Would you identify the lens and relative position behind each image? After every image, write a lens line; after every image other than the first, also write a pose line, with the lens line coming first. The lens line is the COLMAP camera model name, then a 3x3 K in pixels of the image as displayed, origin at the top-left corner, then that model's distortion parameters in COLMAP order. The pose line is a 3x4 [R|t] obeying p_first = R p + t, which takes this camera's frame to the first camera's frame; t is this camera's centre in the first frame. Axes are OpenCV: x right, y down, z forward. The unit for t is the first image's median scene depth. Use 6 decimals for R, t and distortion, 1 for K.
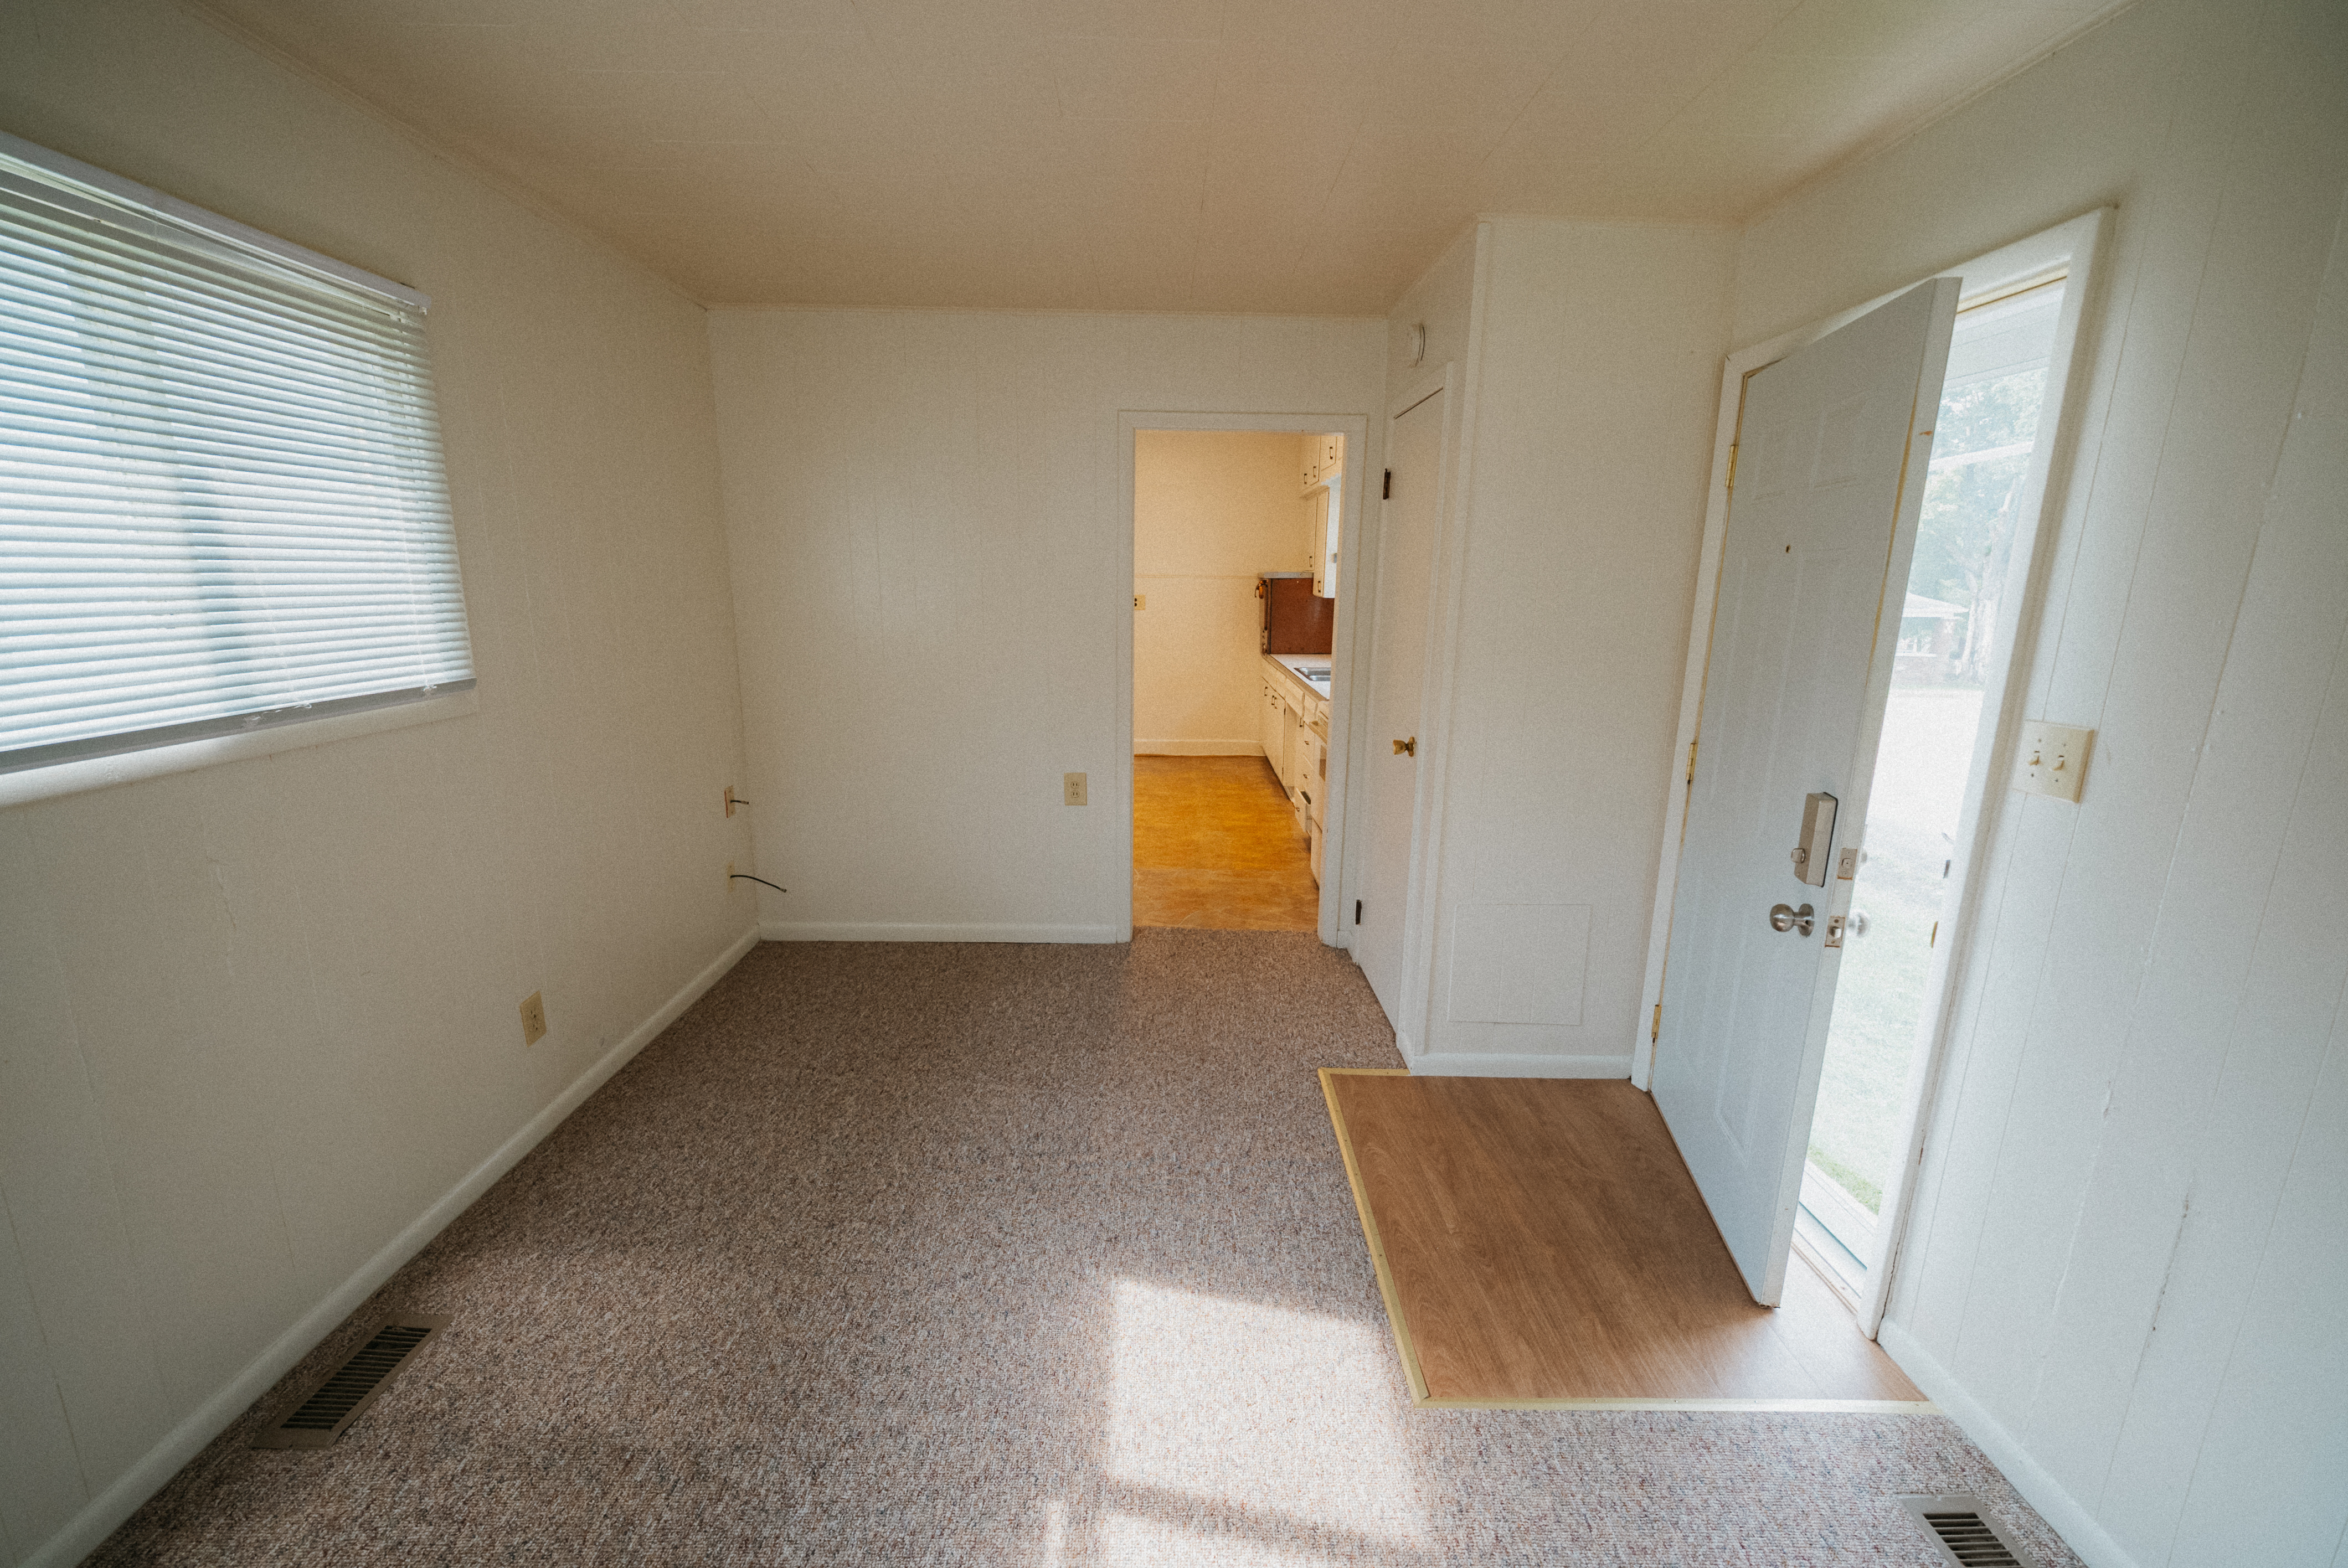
lens RADIAL K [[970.3, 0, 1167.1], [0, 970.3, 788.0], [0, 0, 1]] dist [0.007765, -0.005046]
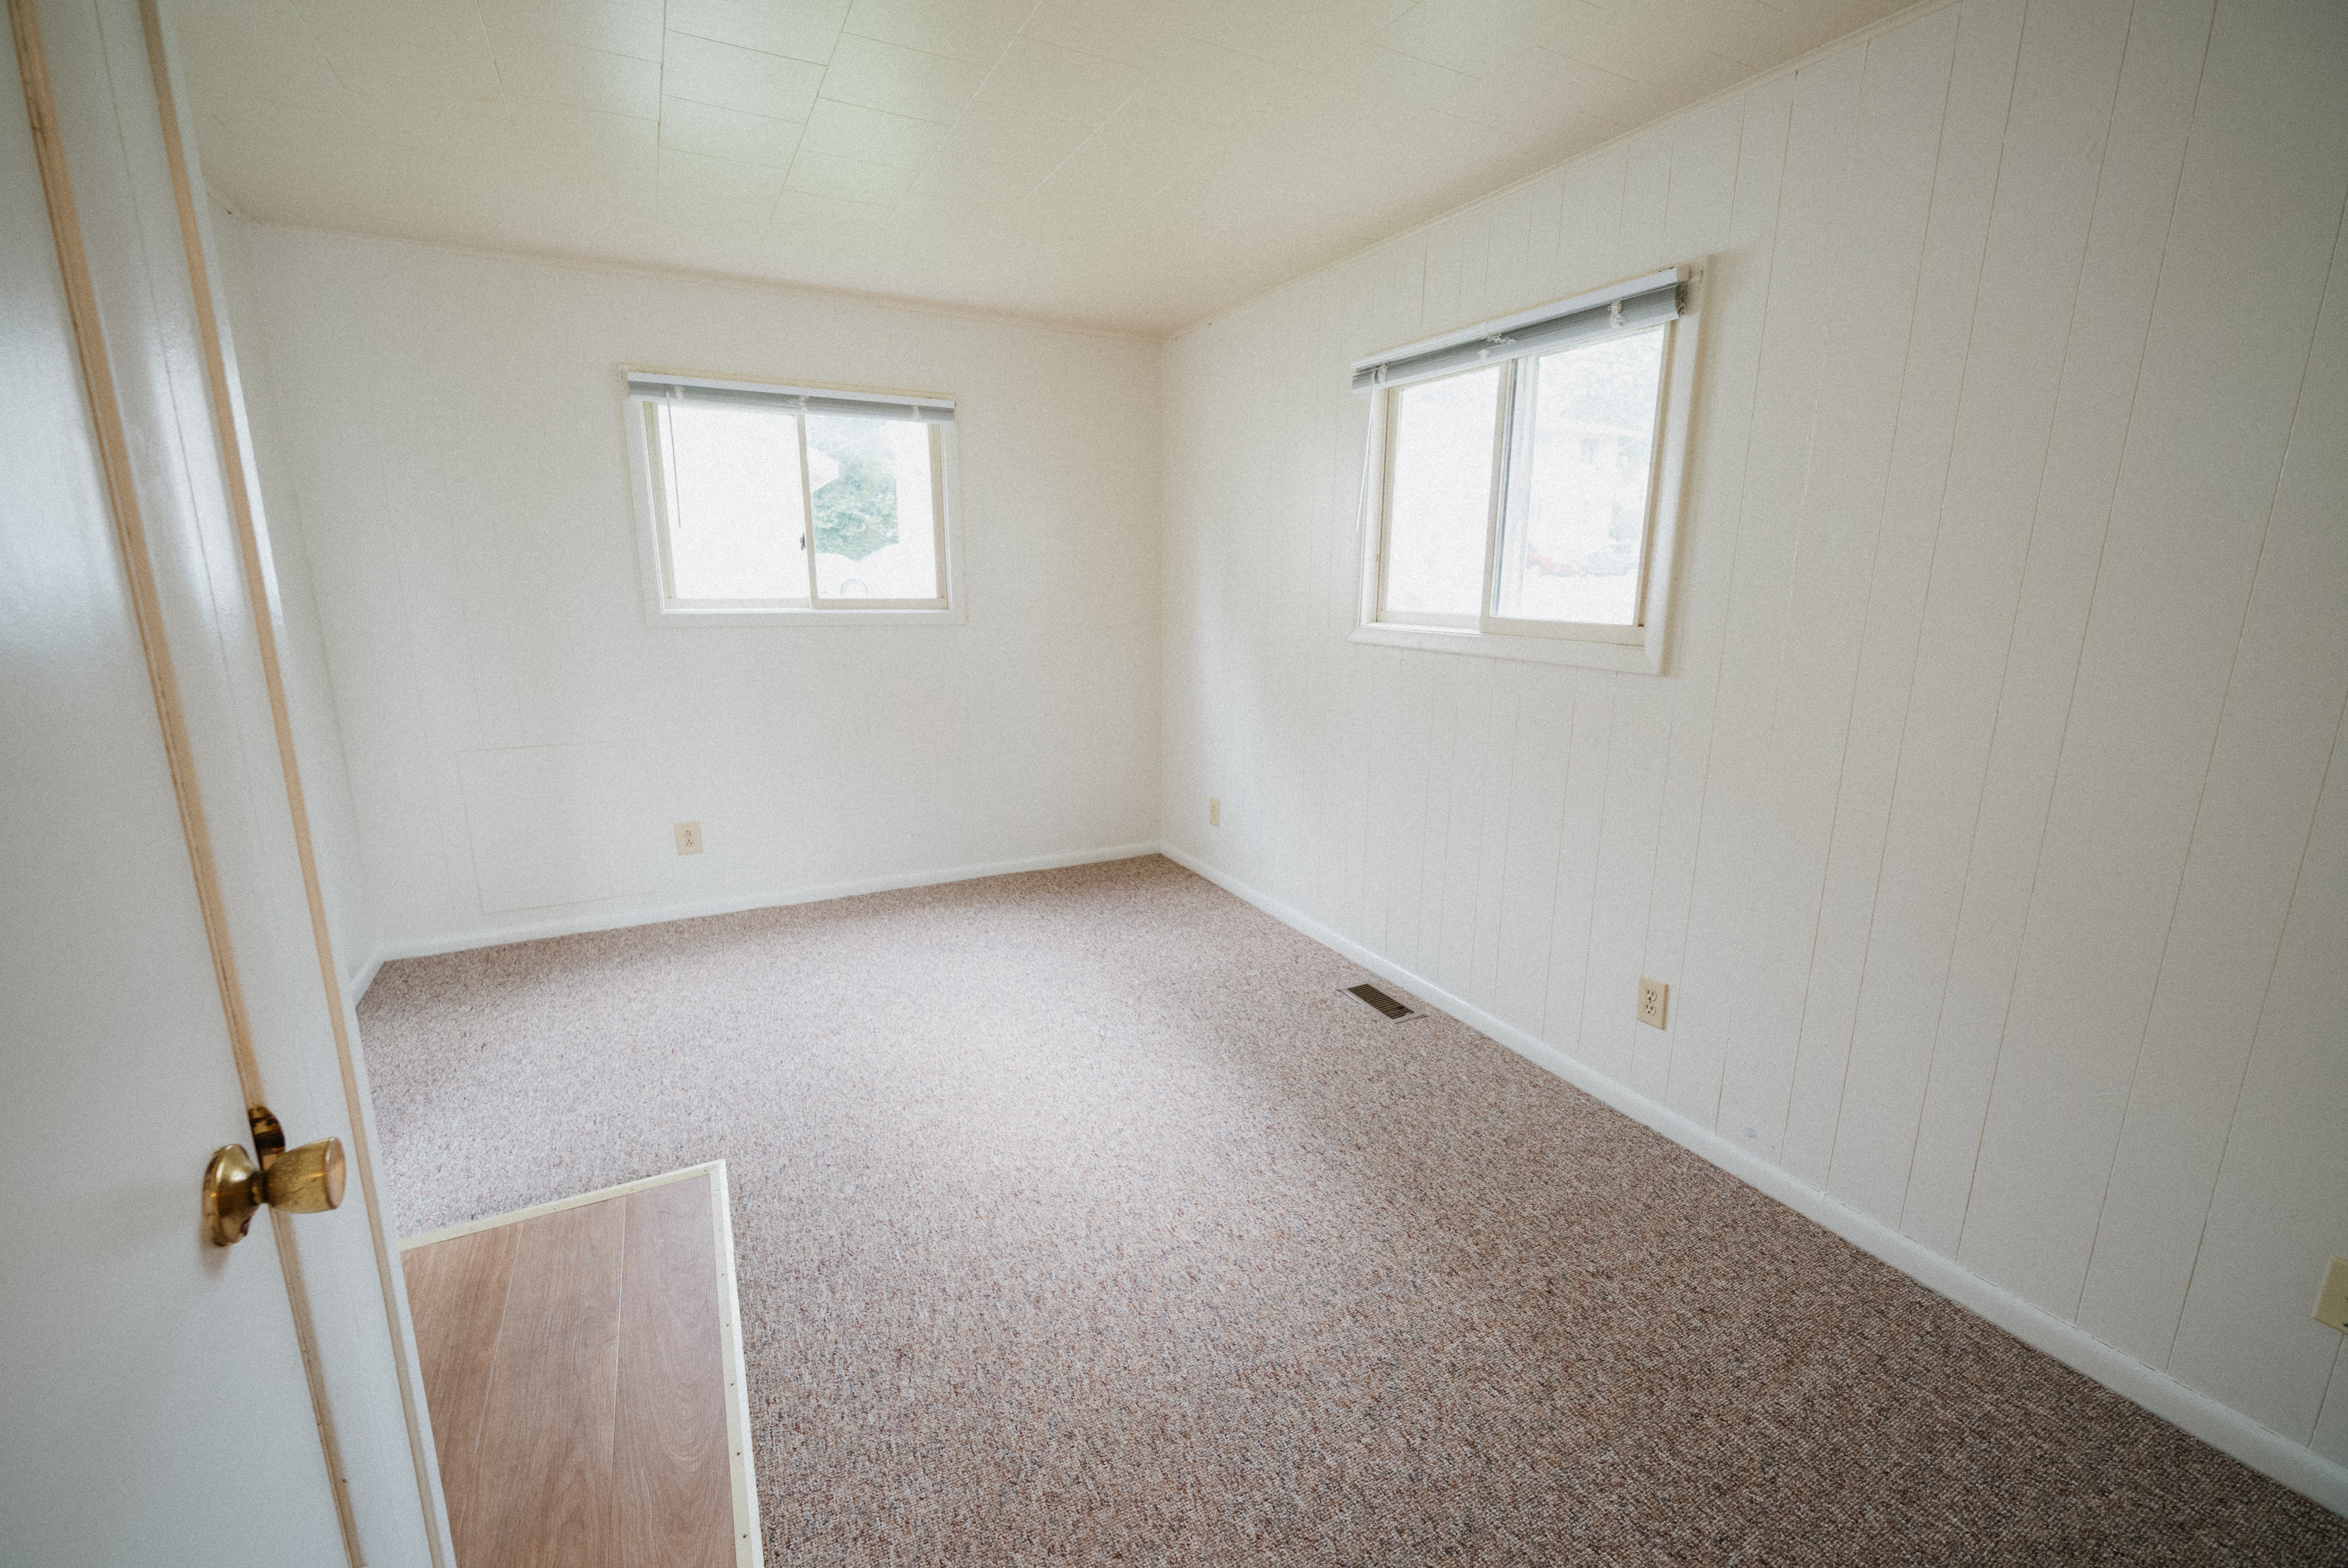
lens RADIAL K [[970.3, 0, 1169.0], [0, 970.3, 790.6], [0, 0, 1]] dist [0.007765, -0.005046]
pose [[-0.888963, 0.080445, -0.450858, 0.164348], [-0.119226, 0.909858, 0.397422, -0.238426], [0.442187, 0.407047, -0.799239, 1.262143]]
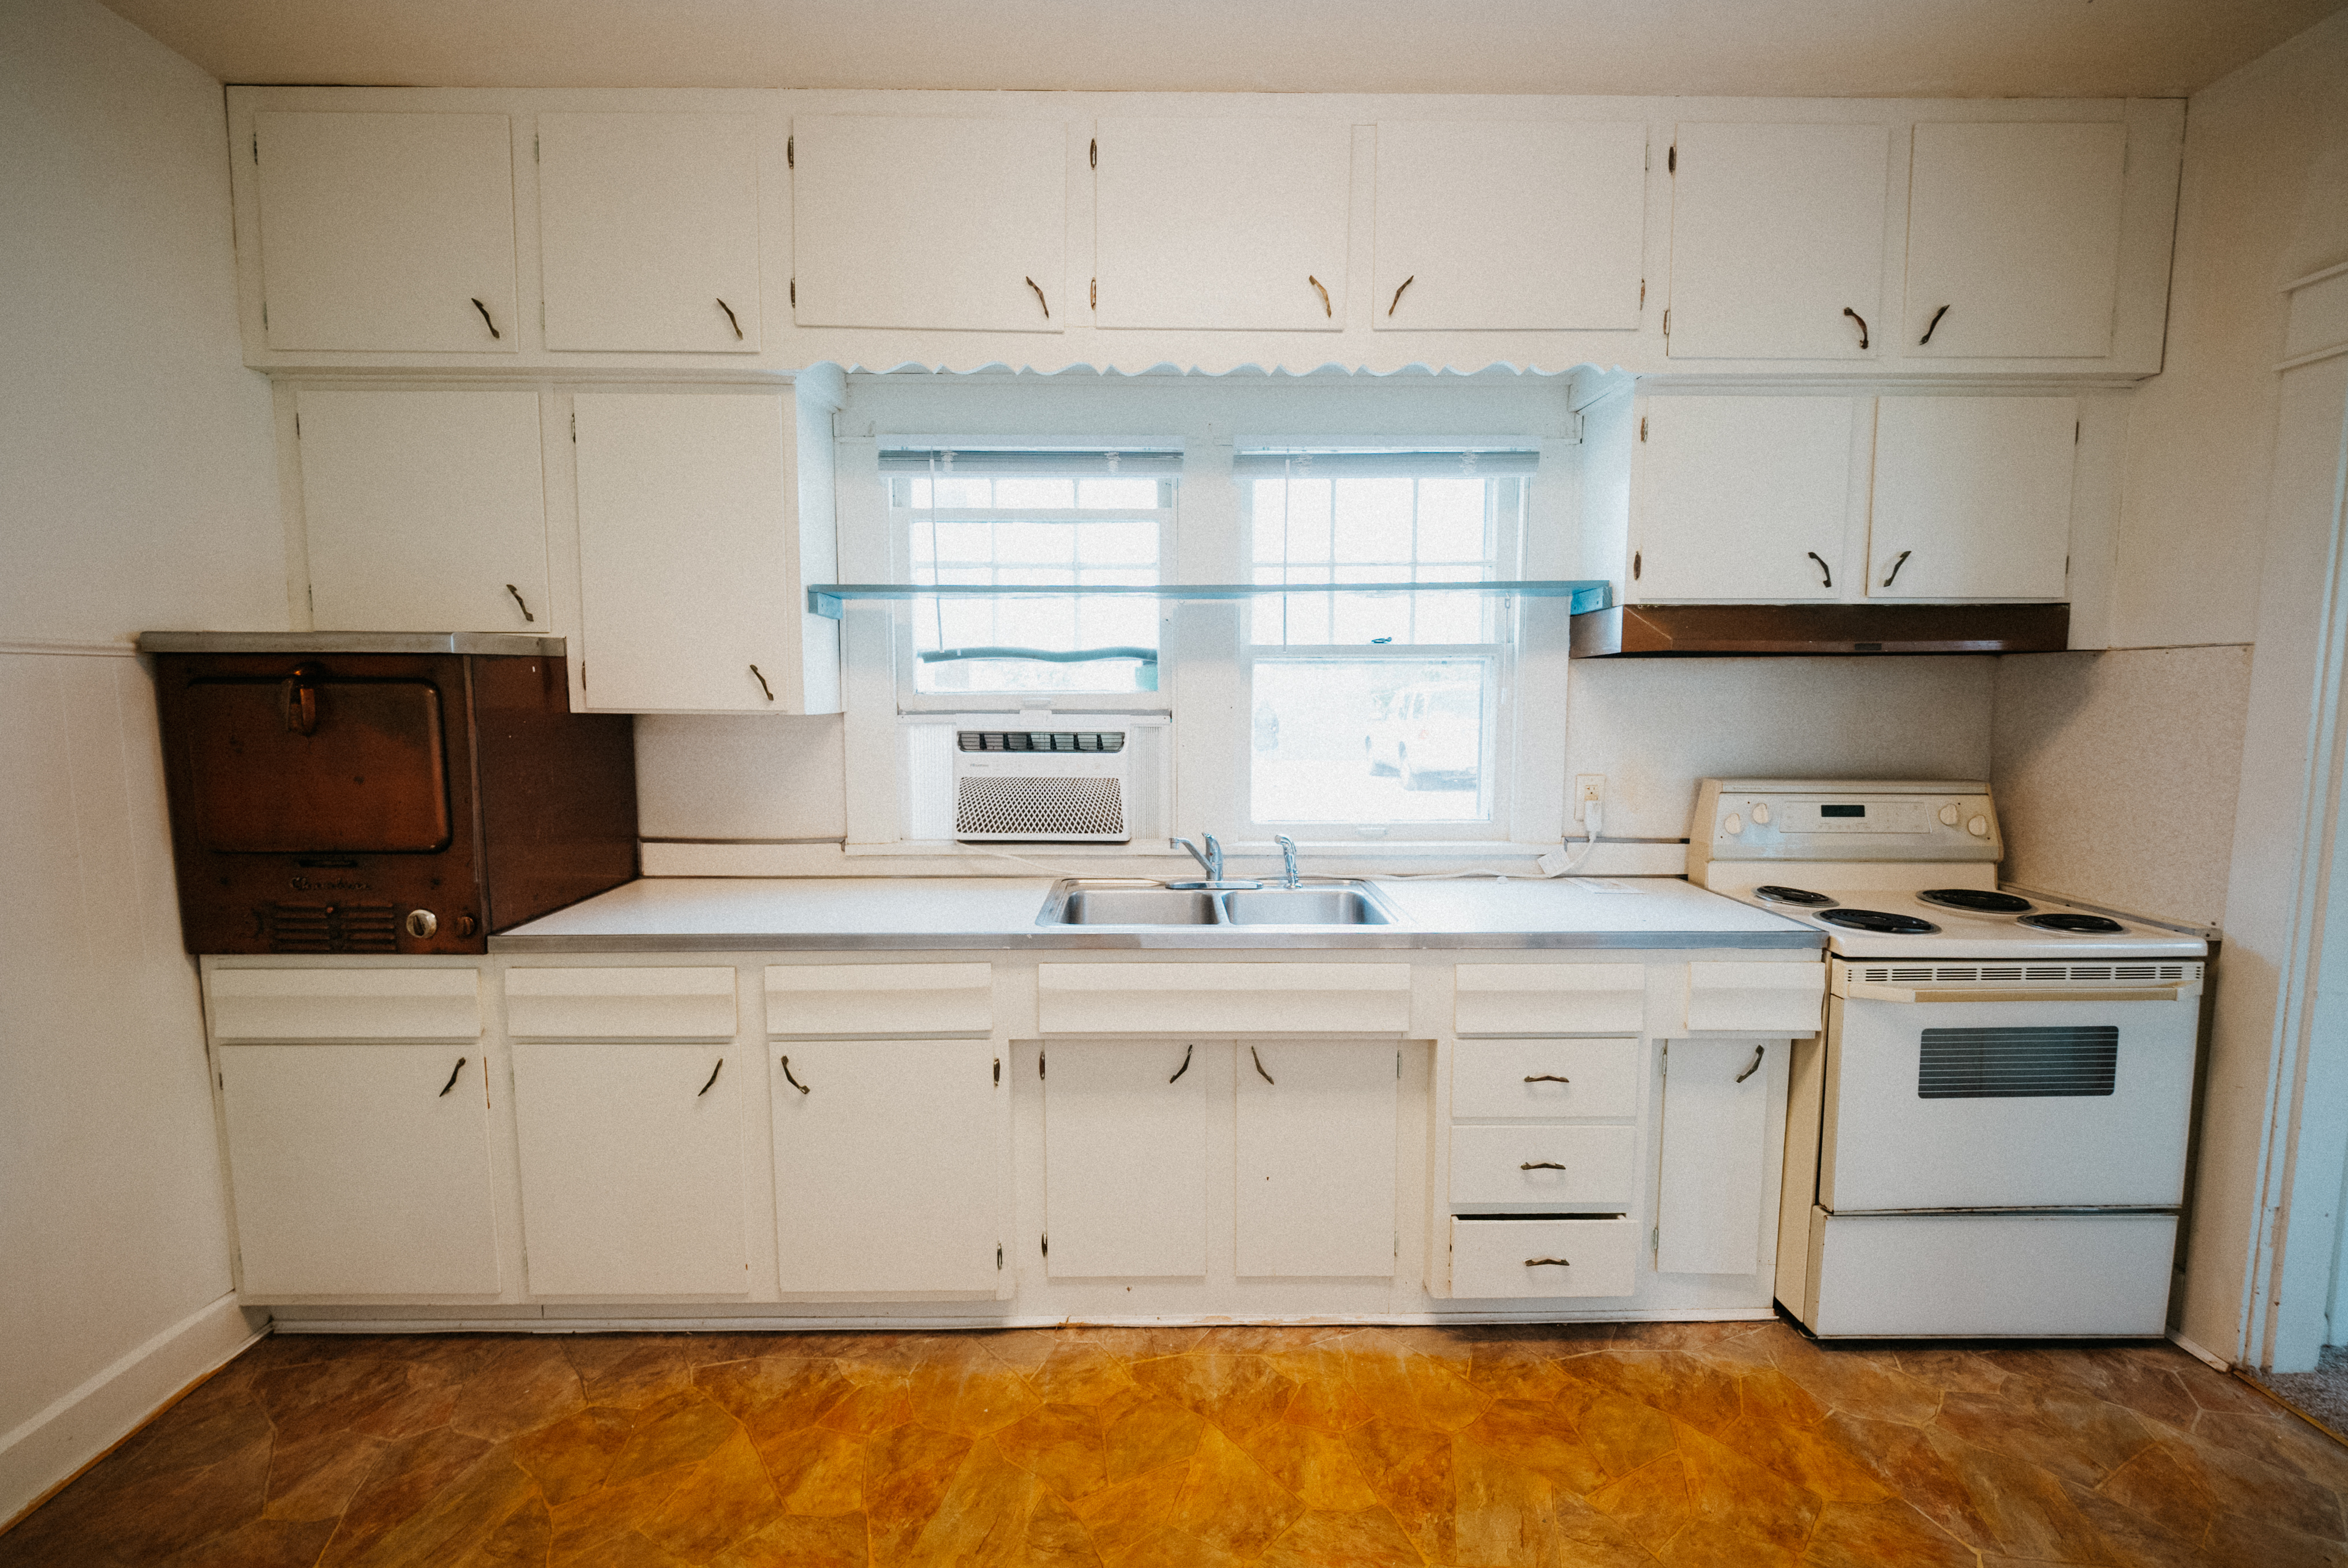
lens RADIAL K [[1016.6, 0, 1165.8], [0, 1016.6, 787.4], [0, 0, 1]] dist [-0.001968, 0.000454]
pose [[-0.010575, -0.106952, 0.994208, -0.424444], [0.215574, 0.970639, 0.106709, -0.418750], [-0.976430, 0.215454, 0.012792, 2.023424]]
